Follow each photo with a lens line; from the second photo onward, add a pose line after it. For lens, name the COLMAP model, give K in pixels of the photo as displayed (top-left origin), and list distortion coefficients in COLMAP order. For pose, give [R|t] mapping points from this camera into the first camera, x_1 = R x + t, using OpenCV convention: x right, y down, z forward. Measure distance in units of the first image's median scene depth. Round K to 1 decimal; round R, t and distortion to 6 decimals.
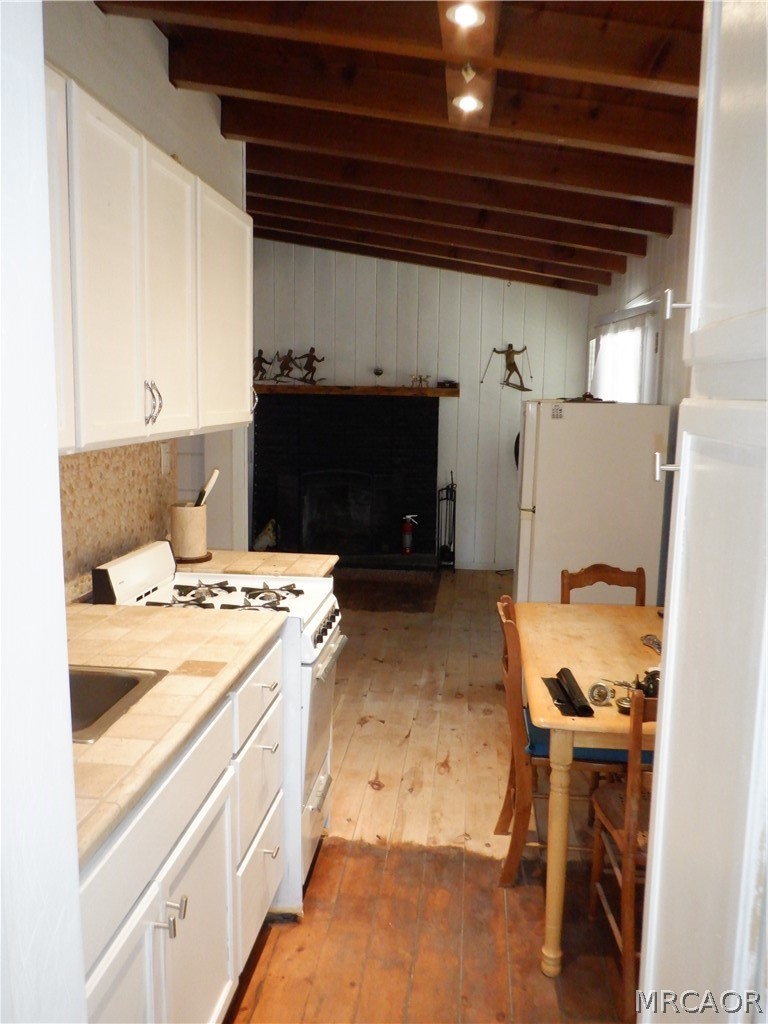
lens RADIAL K [[828.6, 0, 376.7], [0, 828.6, 505.4], [0, 0, 1]] dist [-0.018368, -0.006840]
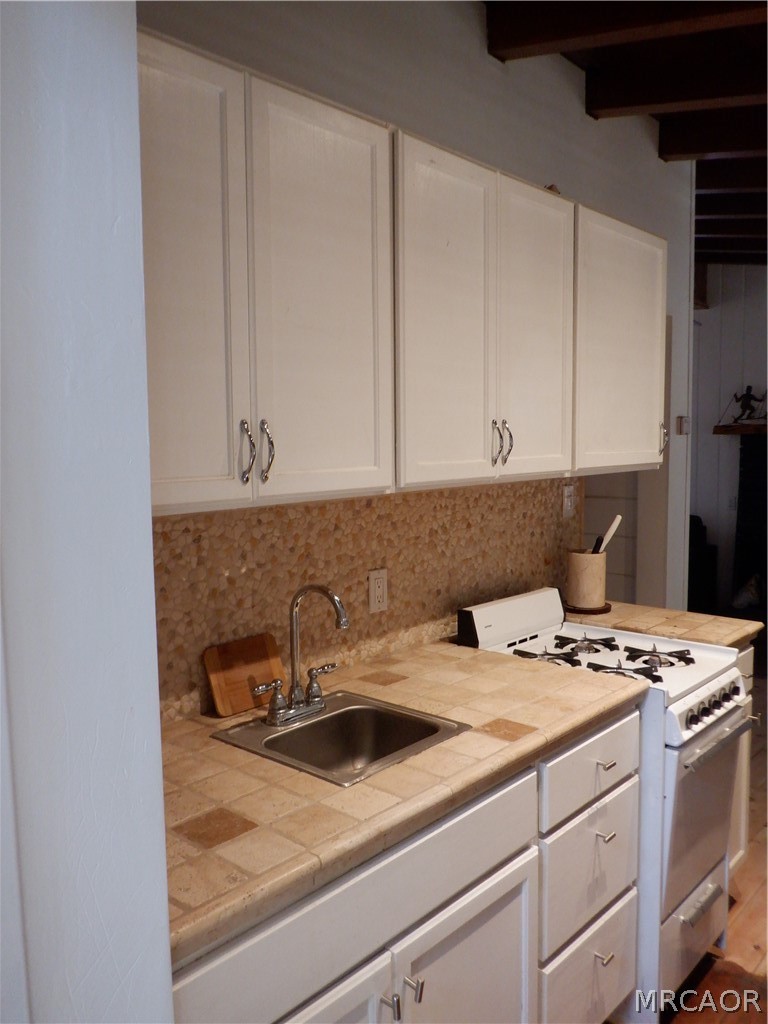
lens RADIAL K [[828.6, 0, 380.2], [0, 828.6, 501.9], [0, 0, 1]] dist [-0.018368, -0.006840]
pose [[0.820162, 0.025335, -0.571571, 0.128557], [-0.058003, 0.997554, -0.039014, -0.007177], [0.569184, 0.065151, 0.819625, 0.104836]]
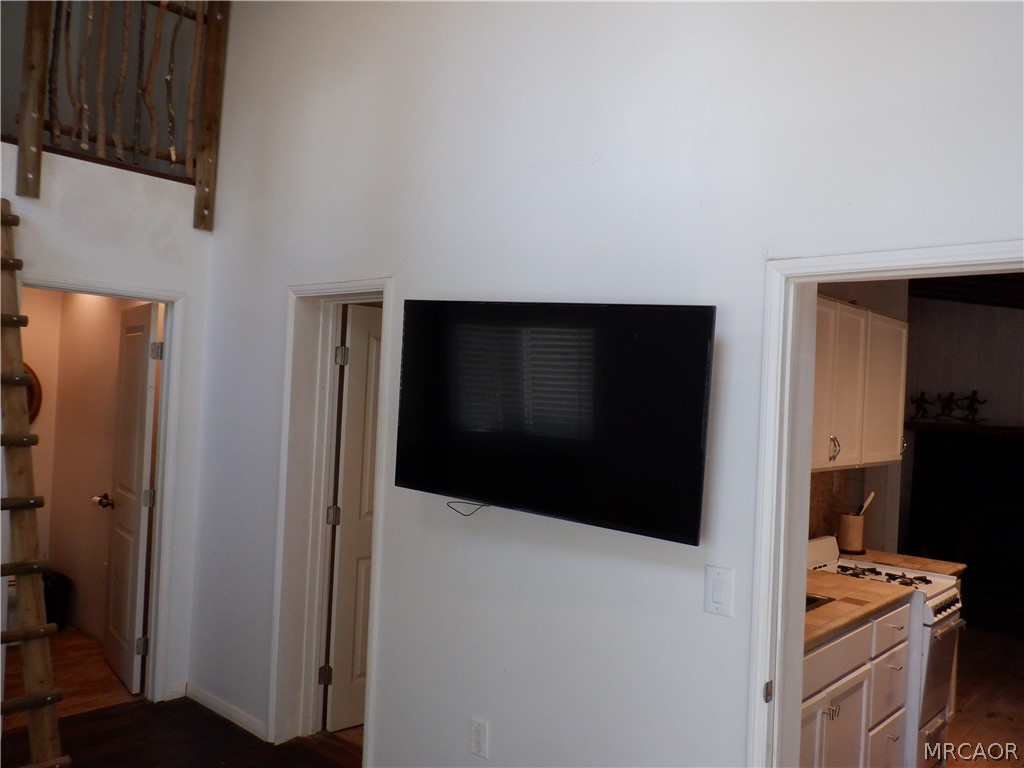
lens RADIAL K [[828.6, 0, 505.3], [0, 828.6, 390.4], [0, 0, 1]] dist [-0.018368, -0.006840]
pose [[0.813834, 0.018987, -0.580787, 0.132683], [-0.111331, 0.986046, -0.123767, 0.035801], [0.570333, 0.165385, 0.804592, -0.625179]]
